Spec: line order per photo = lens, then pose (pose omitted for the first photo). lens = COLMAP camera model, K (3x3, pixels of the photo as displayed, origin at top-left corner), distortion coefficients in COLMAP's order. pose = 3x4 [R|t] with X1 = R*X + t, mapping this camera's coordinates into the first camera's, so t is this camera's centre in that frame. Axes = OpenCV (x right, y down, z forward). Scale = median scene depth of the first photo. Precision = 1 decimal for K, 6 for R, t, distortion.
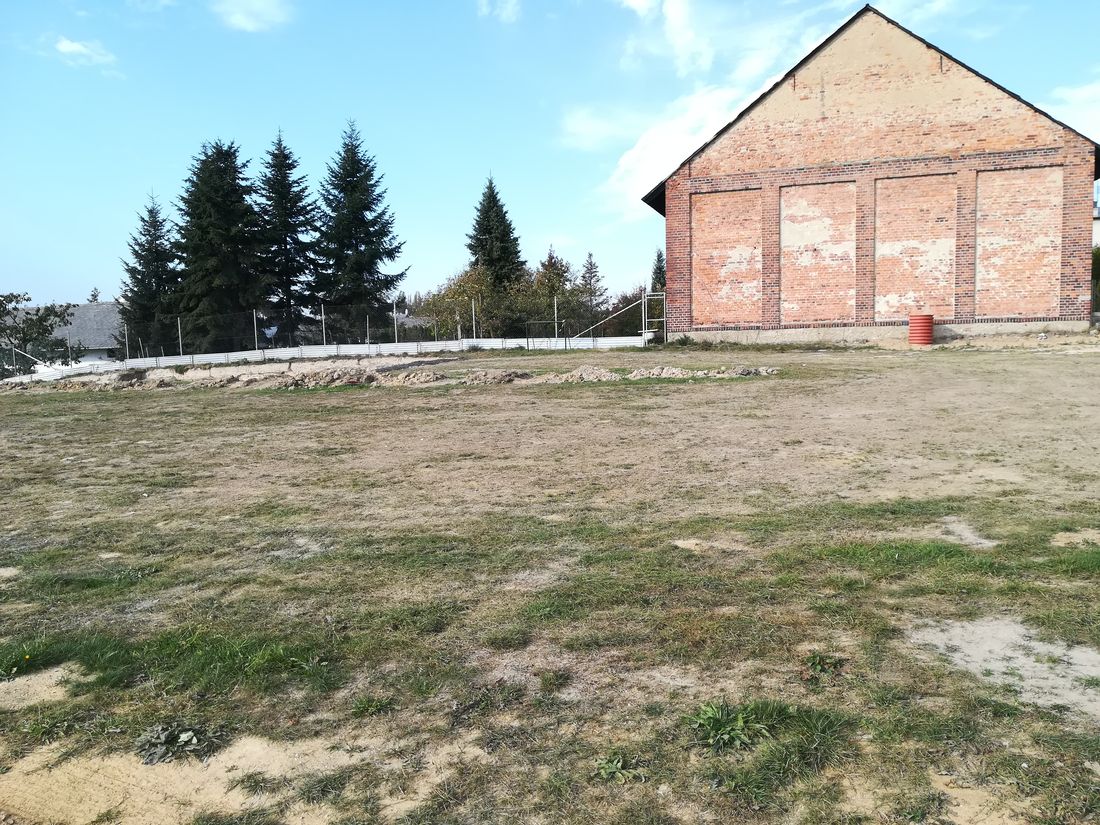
lens RADIAL K [[810.8, 0, 538.4], [0, 810.8, 419.1], [0, 0, 1]] dist [0.010951, -0.055282]
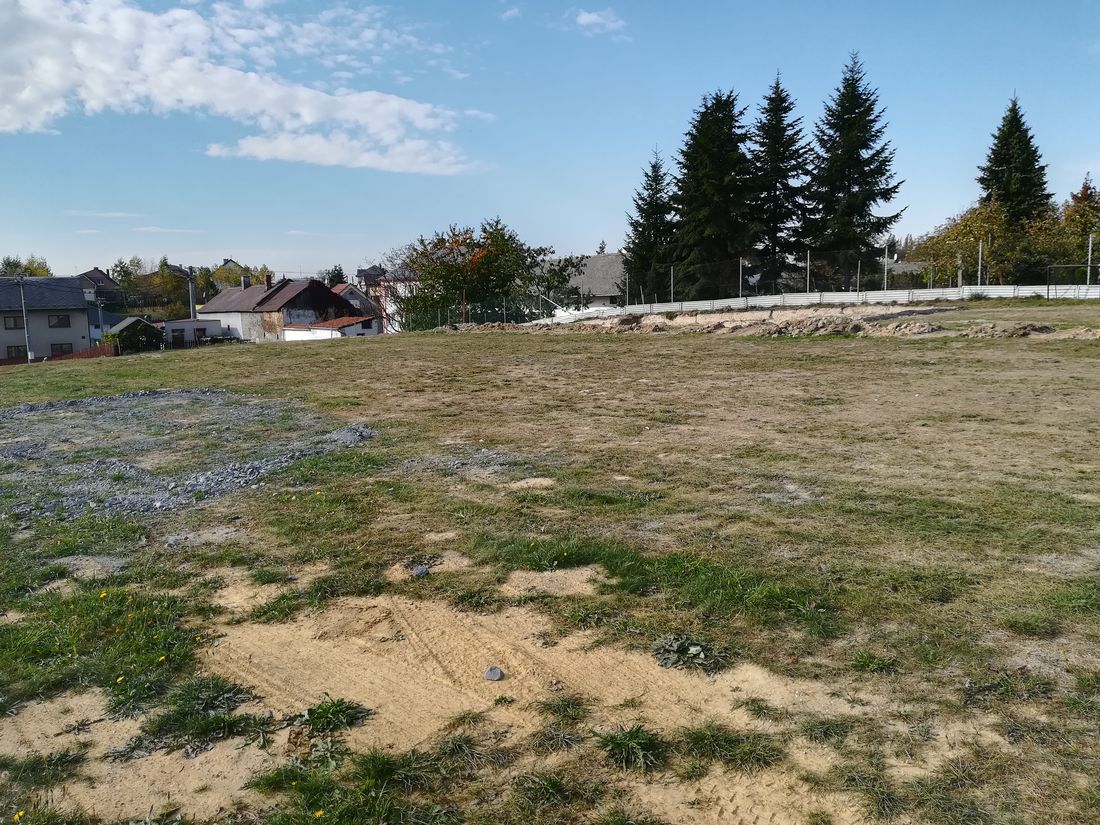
lens RADIAL K [[810.8, 0, 538.4], [0, 810.8, 419.1], [0, 0, 1]] dist [0.010951, -0.055282]
pose [[0.845035, 0.082400, -0.528323, -0.024103], [-0.049233, 0.995848, 0.076572, 0.003600], [0.532439, -0.038695, 0.845583, -0.009980]]
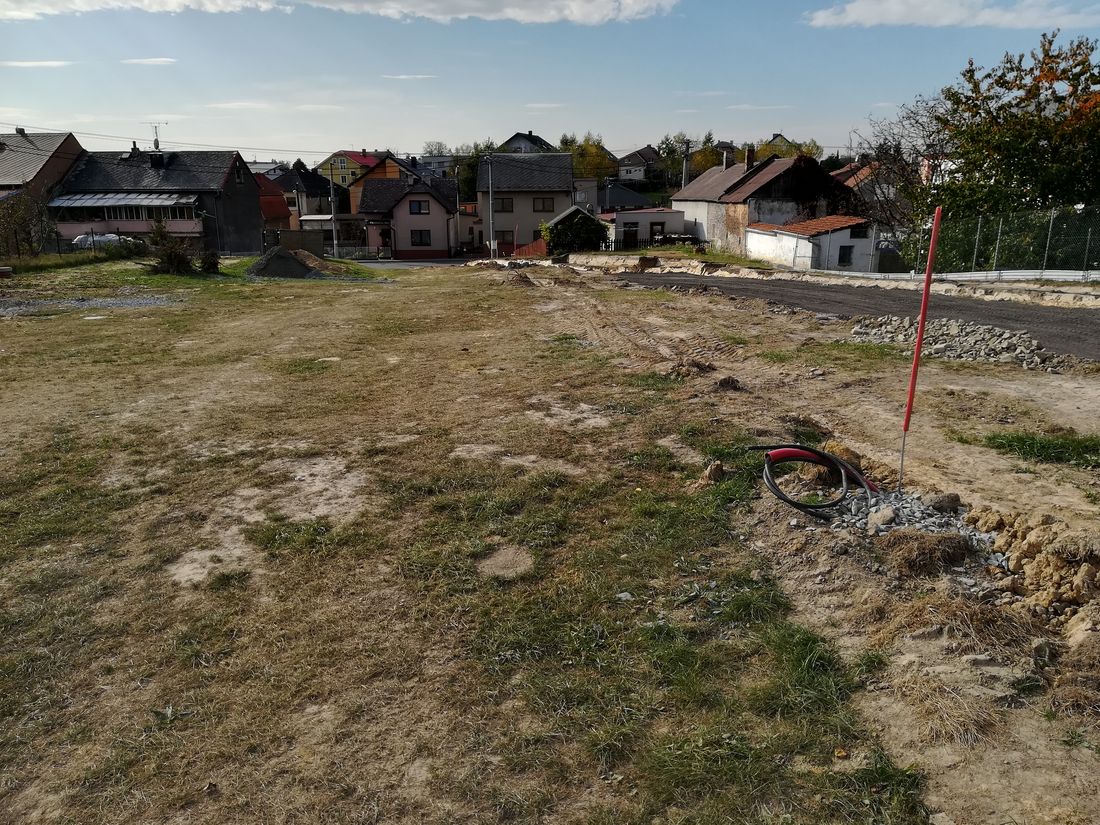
lens RADIAL K [[810.8, 0, 538.4], [0, 810.8, 419.1], [0, 0, 1]] dist [0.010951, -0.055282]
pose [[0.332056, 0.278245, -0.901287, -1.179414], [-0.090709, 0.960494, 0.263104, -0.166951], [0.938888, -0.005611, 0.344177, 1.619822]]
